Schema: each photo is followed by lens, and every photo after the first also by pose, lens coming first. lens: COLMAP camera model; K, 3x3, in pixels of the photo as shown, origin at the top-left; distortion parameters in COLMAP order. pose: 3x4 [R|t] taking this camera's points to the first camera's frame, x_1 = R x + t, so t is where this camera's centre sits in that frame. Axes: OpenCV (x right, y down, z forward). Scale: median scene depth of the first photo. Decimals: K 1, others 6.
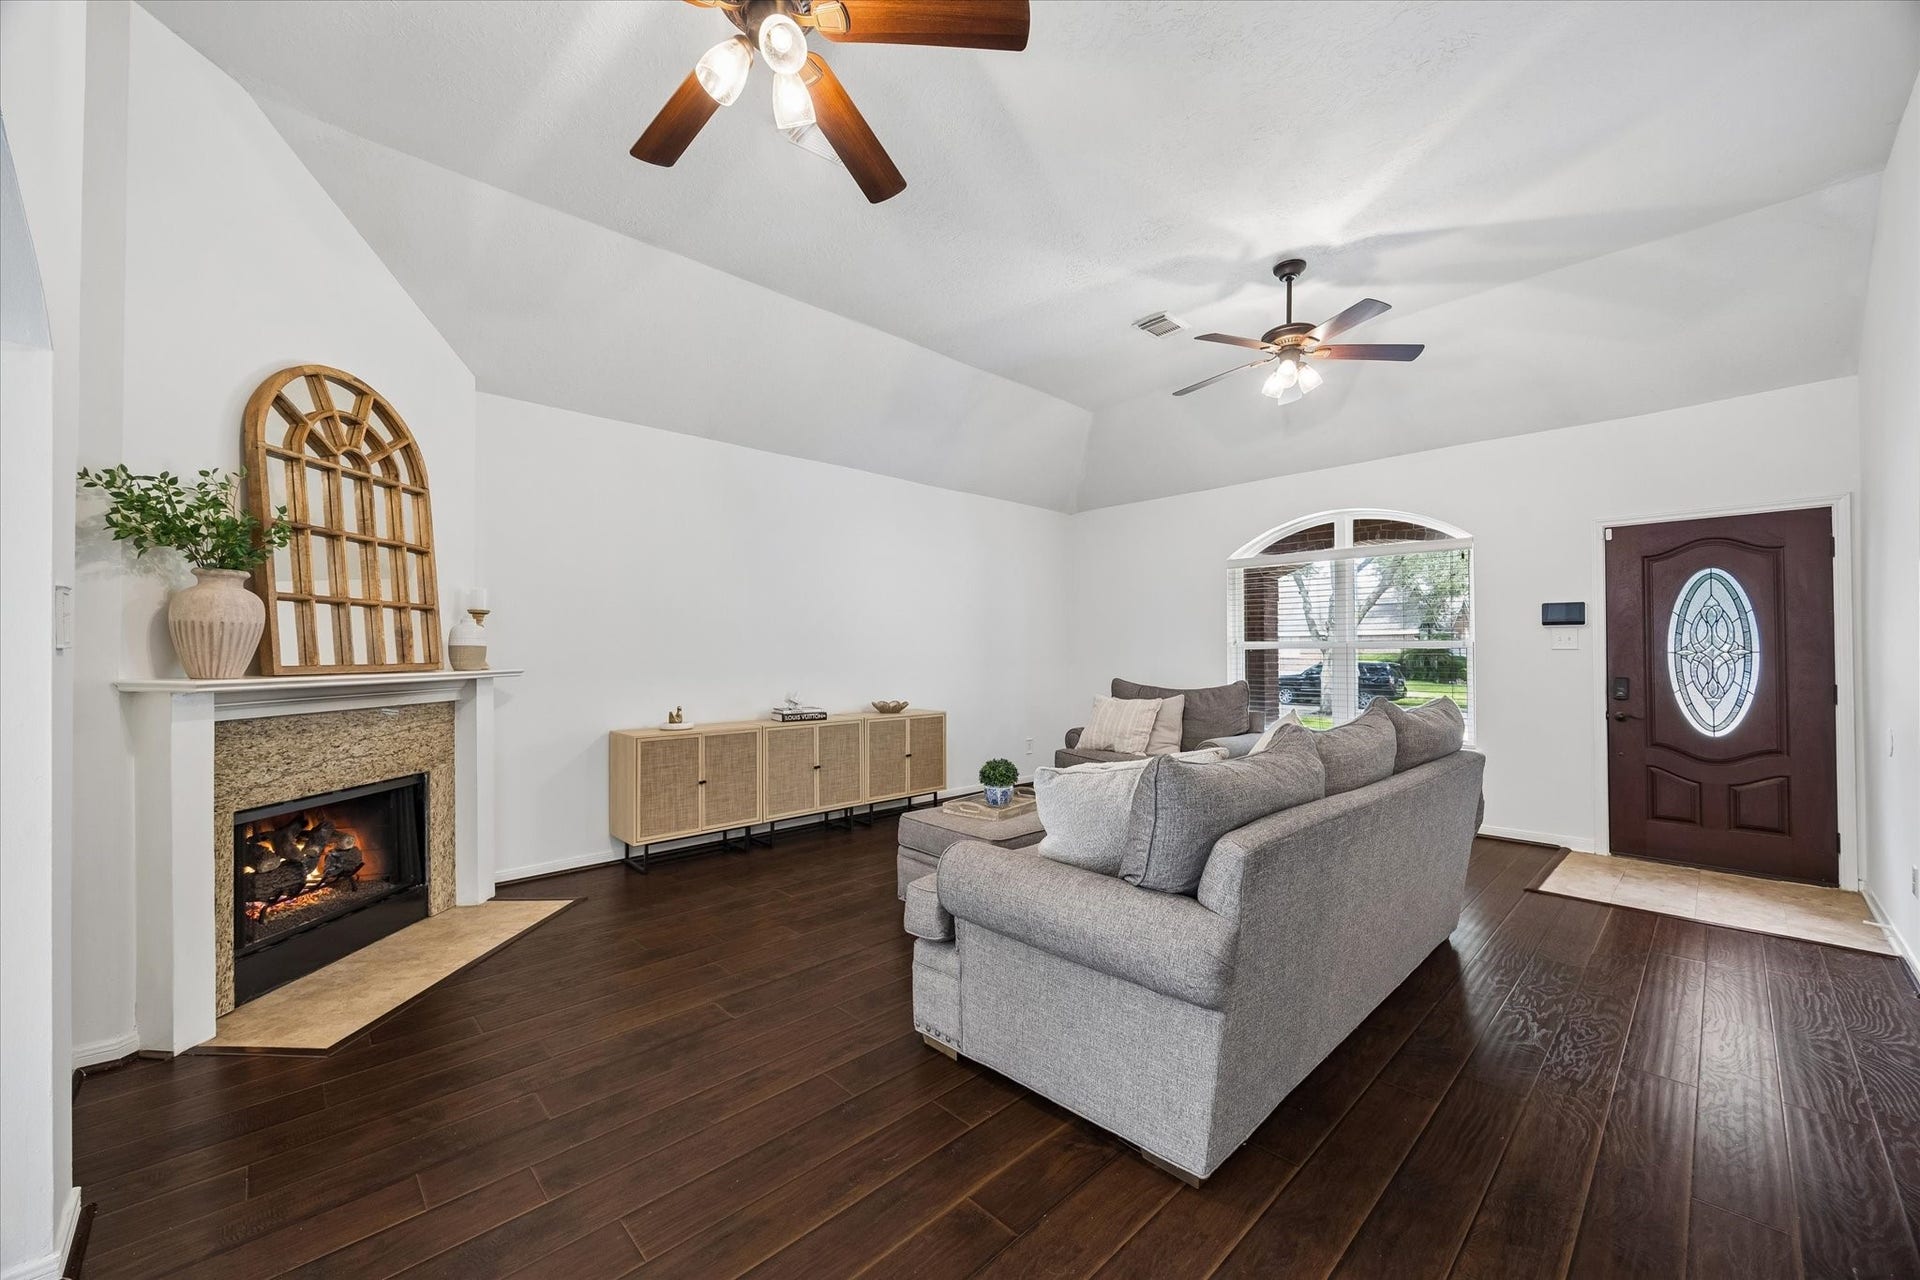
lens RADIAL K [[735.2, 0, 950.6], [0, 735.2, 643.3], [0, 0, 1]] dist [-0.002603, -0.000243]
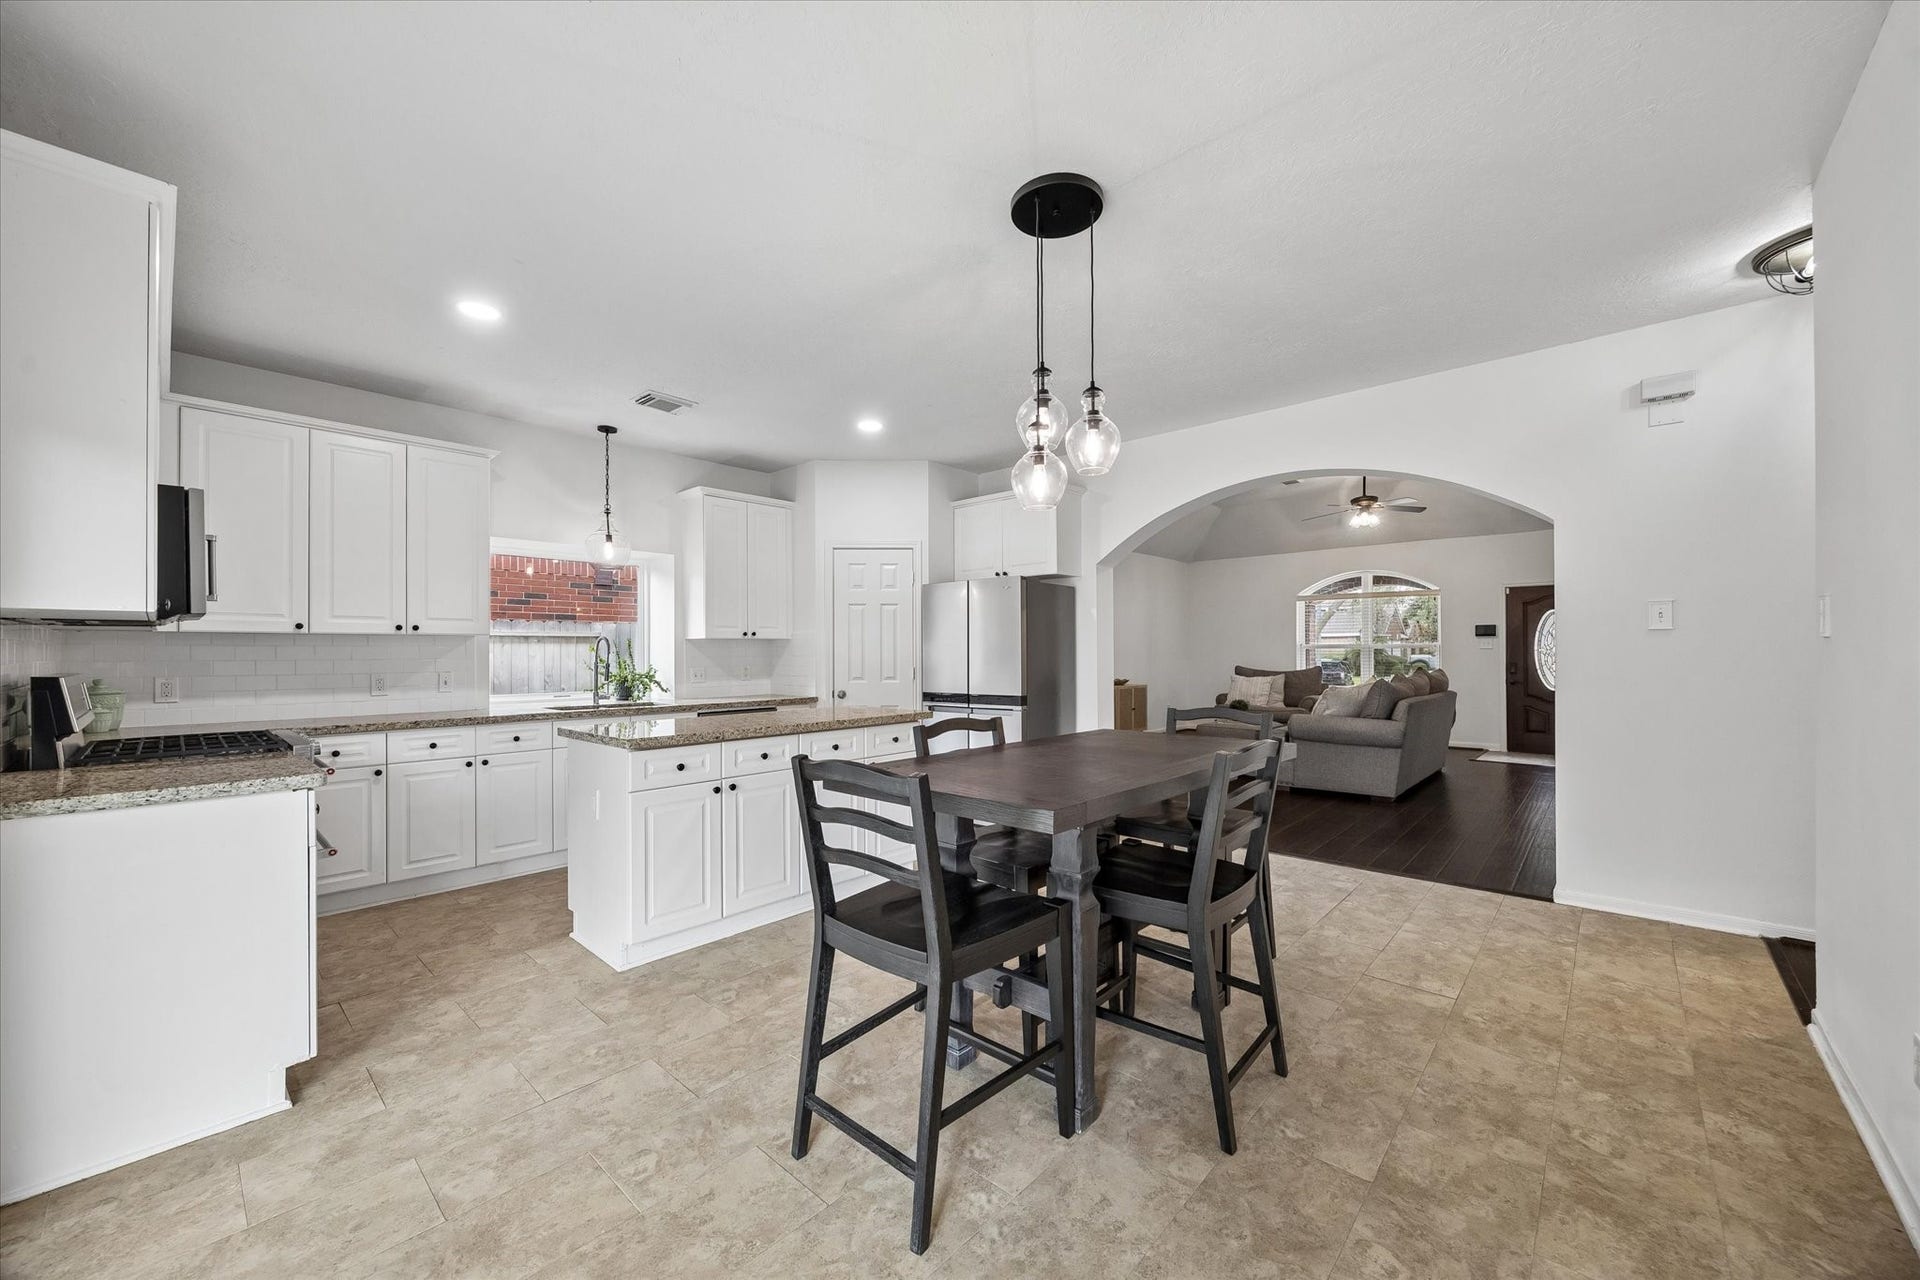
lens RADIAL K [[719.9, 0, 965.6], [0, 719.9, 649.1], [0, 0, 1]] dist [0.007479, 0.000272]
pose [[0.996731, 0.000003, 0.080786, -0.845946], [-0.000635, 0.999969, 0.007791, -0.005362], [-0.080783, -0.007817, 0.996701, -0.973929]]
